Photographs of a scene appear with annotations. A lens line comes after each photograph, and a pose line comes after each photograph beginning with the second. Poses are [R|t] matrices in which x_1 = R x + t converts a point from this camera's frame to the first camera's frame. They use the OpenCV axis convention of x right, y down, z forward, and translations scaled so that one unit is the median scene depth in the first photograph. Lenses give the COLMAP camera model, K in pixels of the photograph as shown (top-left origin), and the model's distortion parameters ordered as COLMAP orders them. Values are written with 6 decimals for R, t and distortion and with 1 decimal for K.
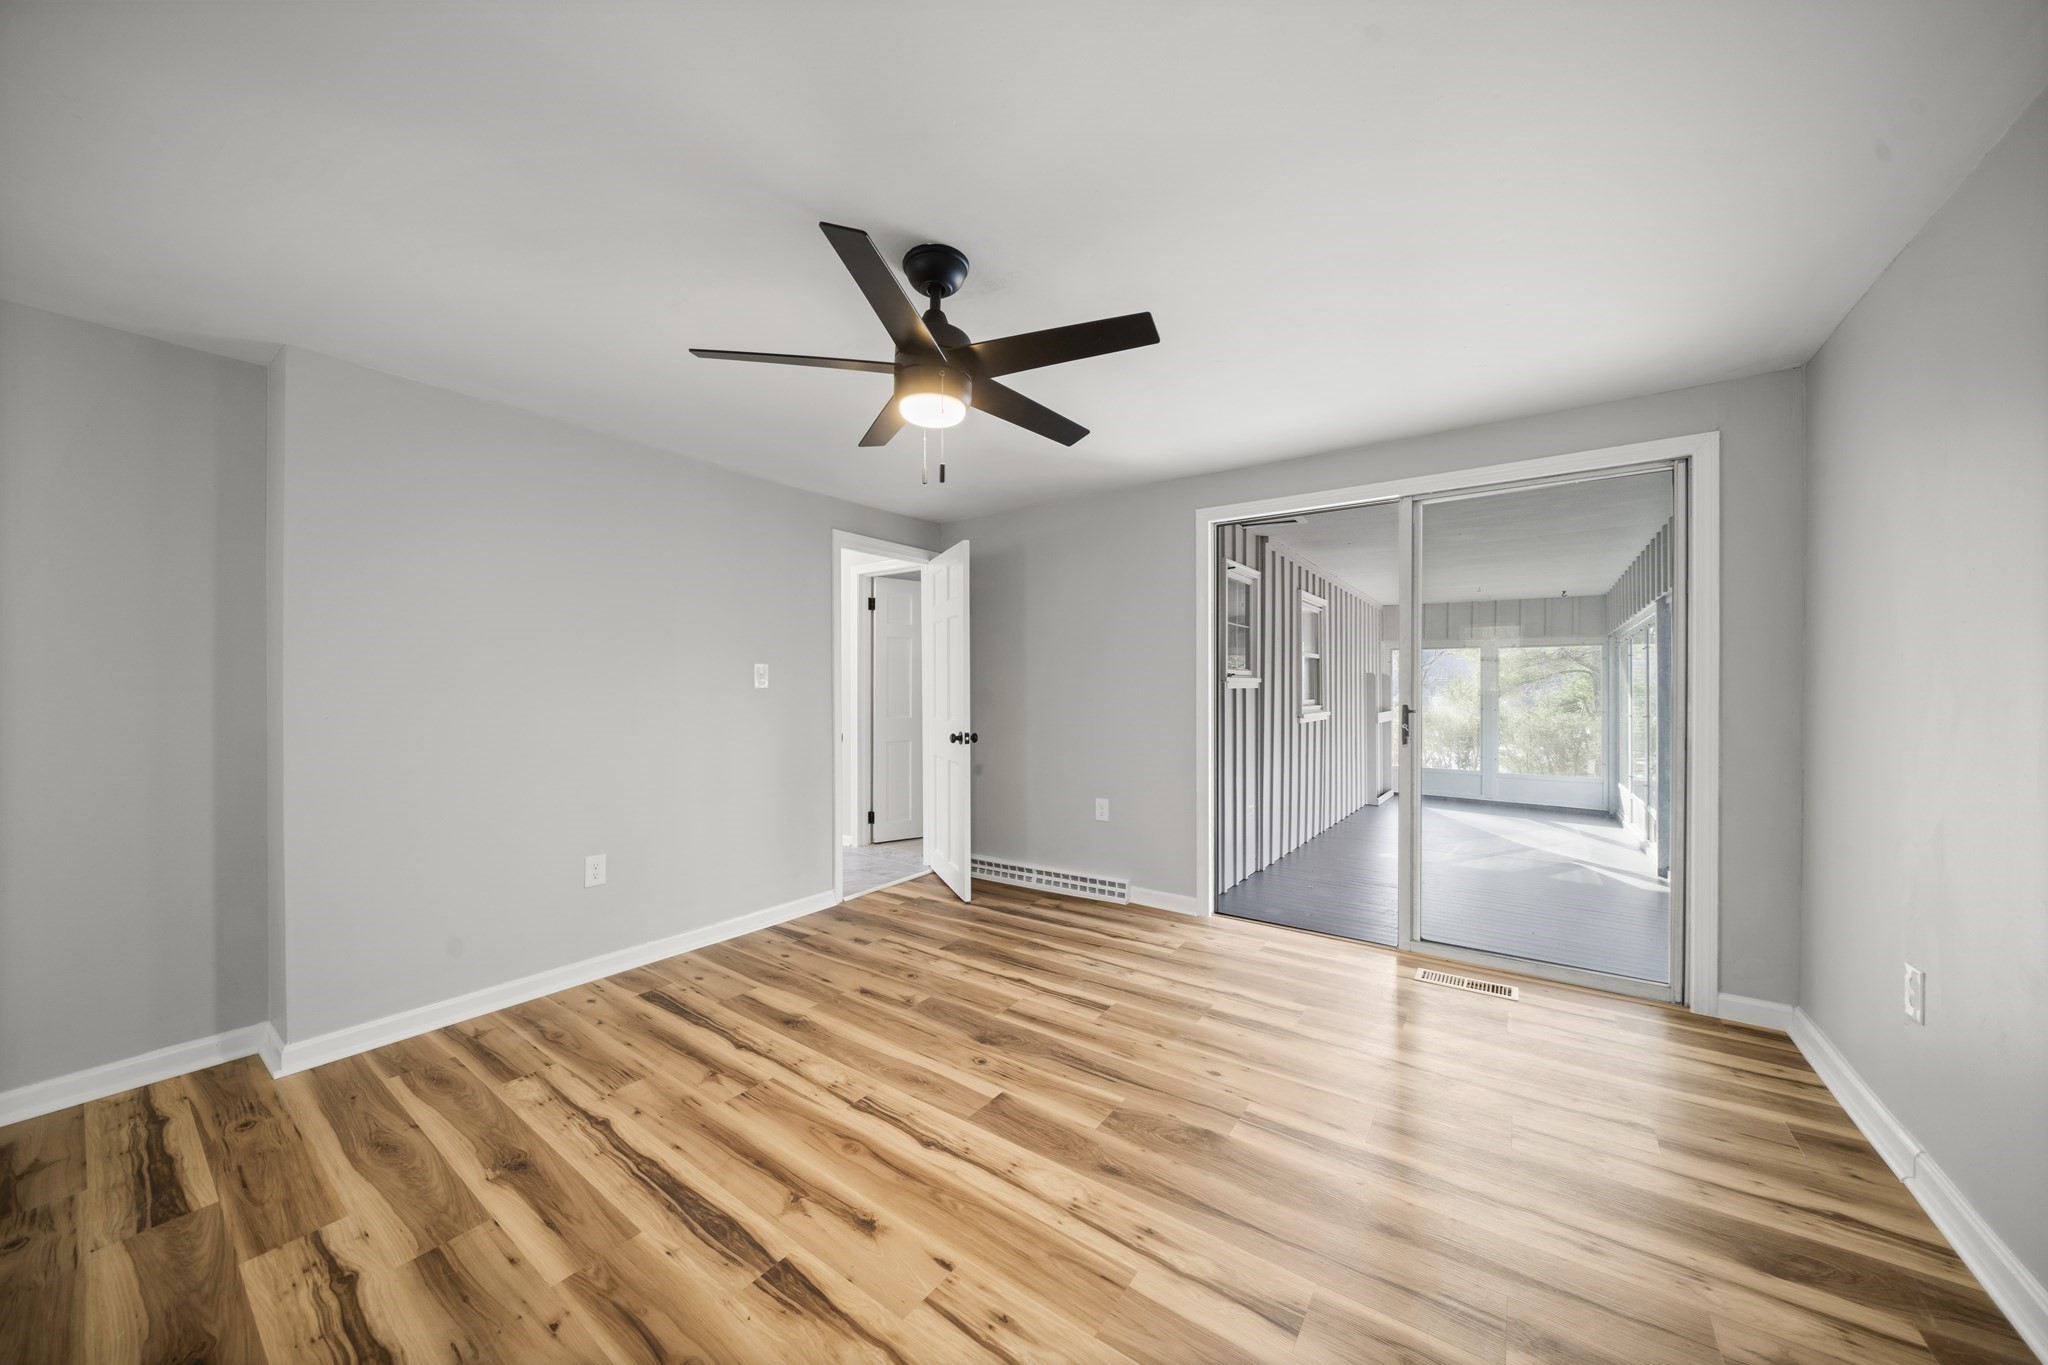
lens RADIAL K [[694.0, 0, 1026.9], [0, 694.0, 696.9], [0, 0, 1]] dist [-0.007714, 0.000329]
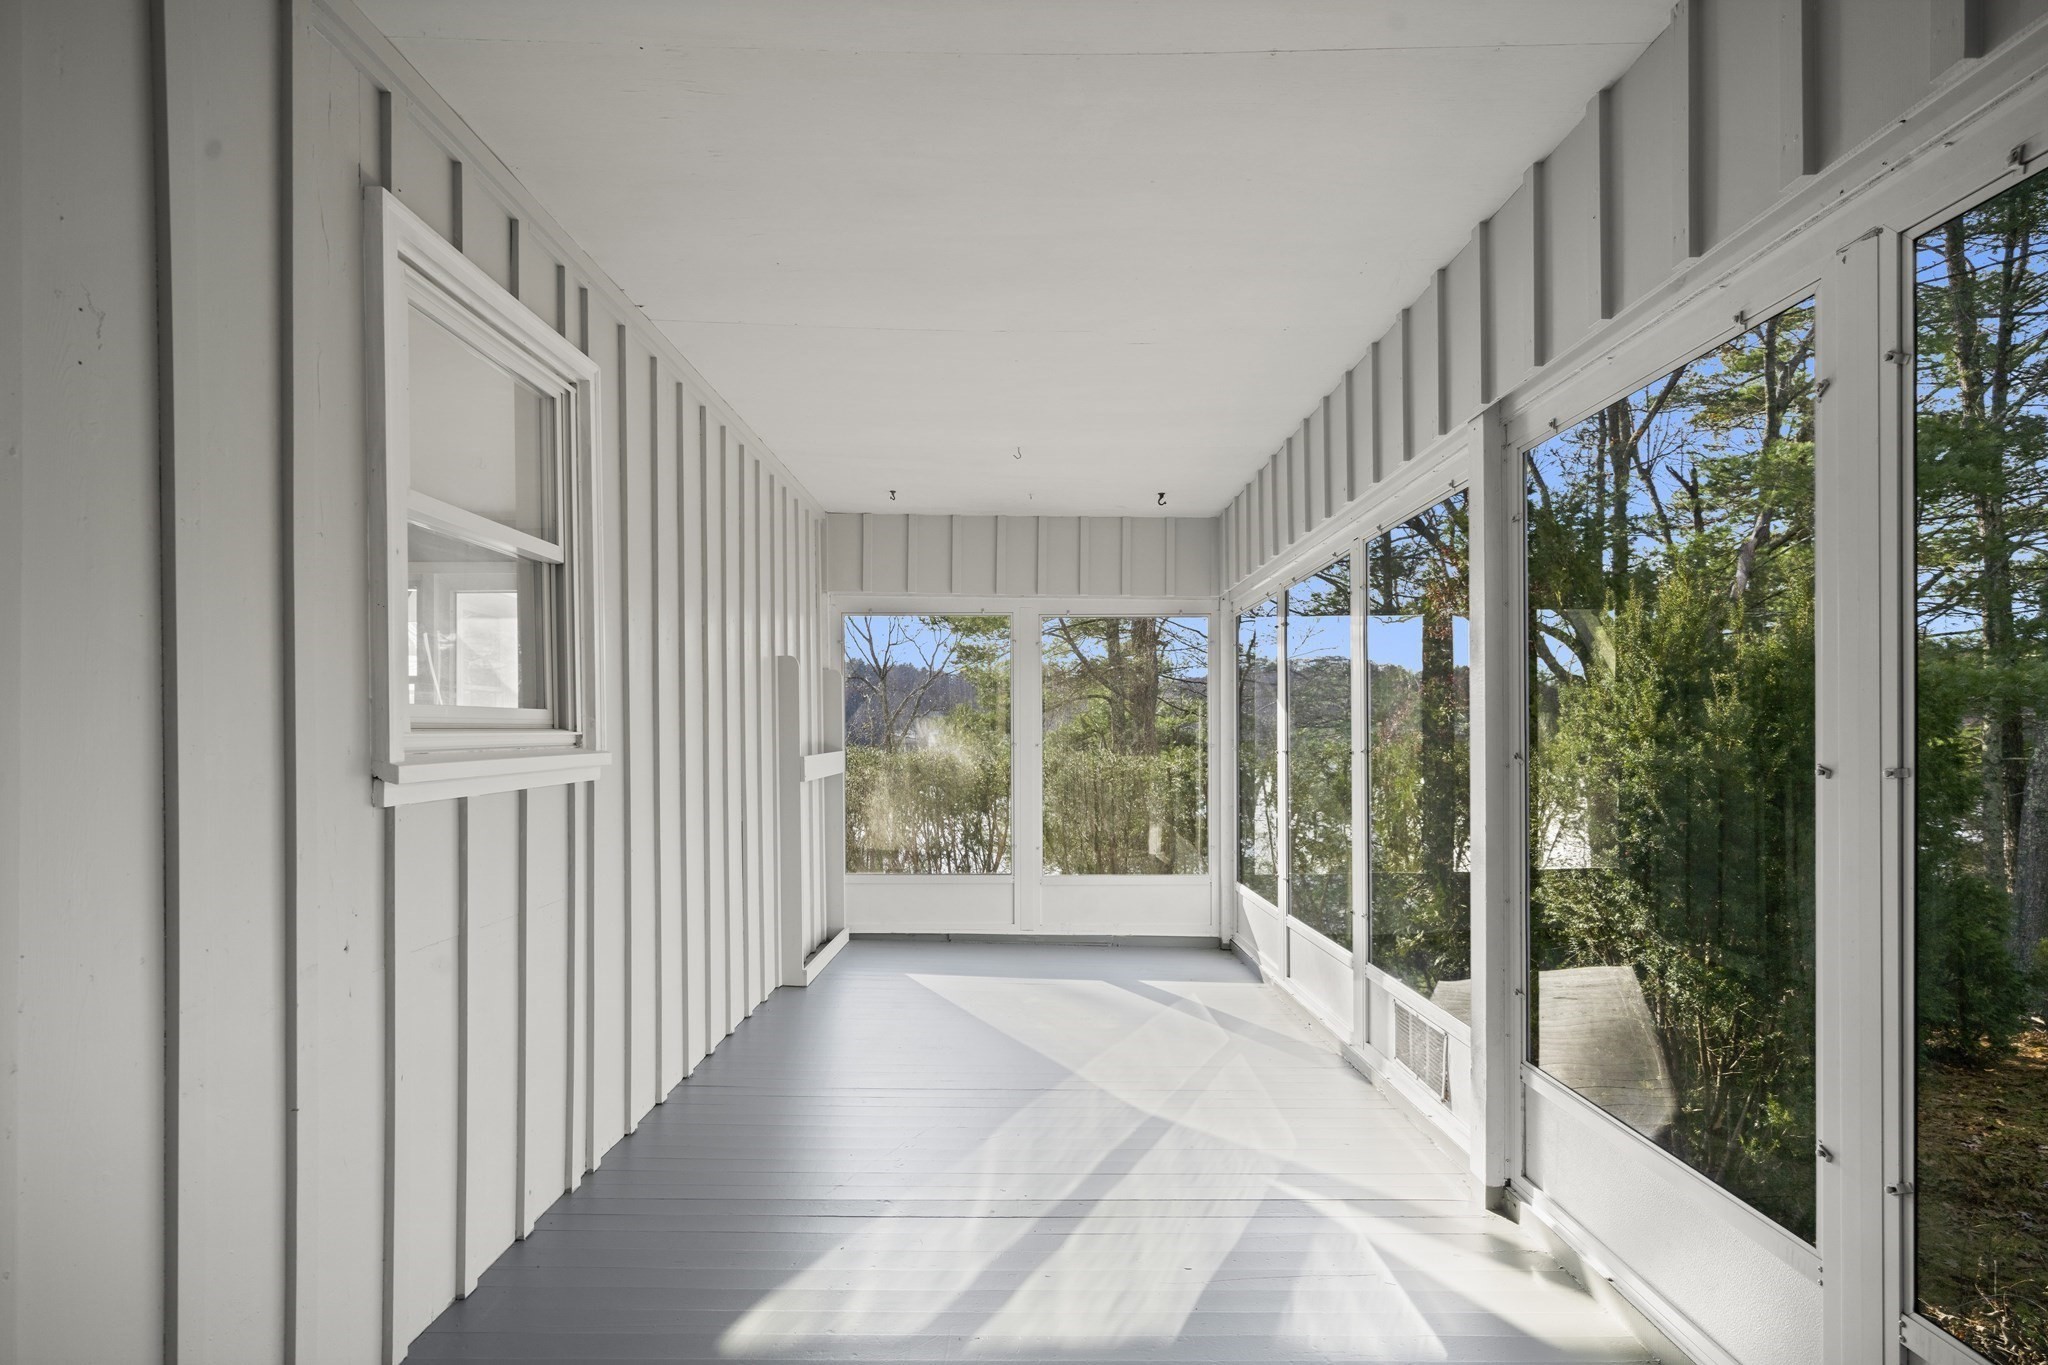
lens RADIAL K [[1048.9, 0, 1023.9], [0, 1048.9, 697.4], [0, 0, 1]] dist [0.002110, -0.000423]
pose [[0.813290, 0.013479, 0.581703, 0.259681], [0.007100, 0.999427, -0.033086, 0.011119], [-0.581816, 0.031038, 0.812728, 0.437165]]
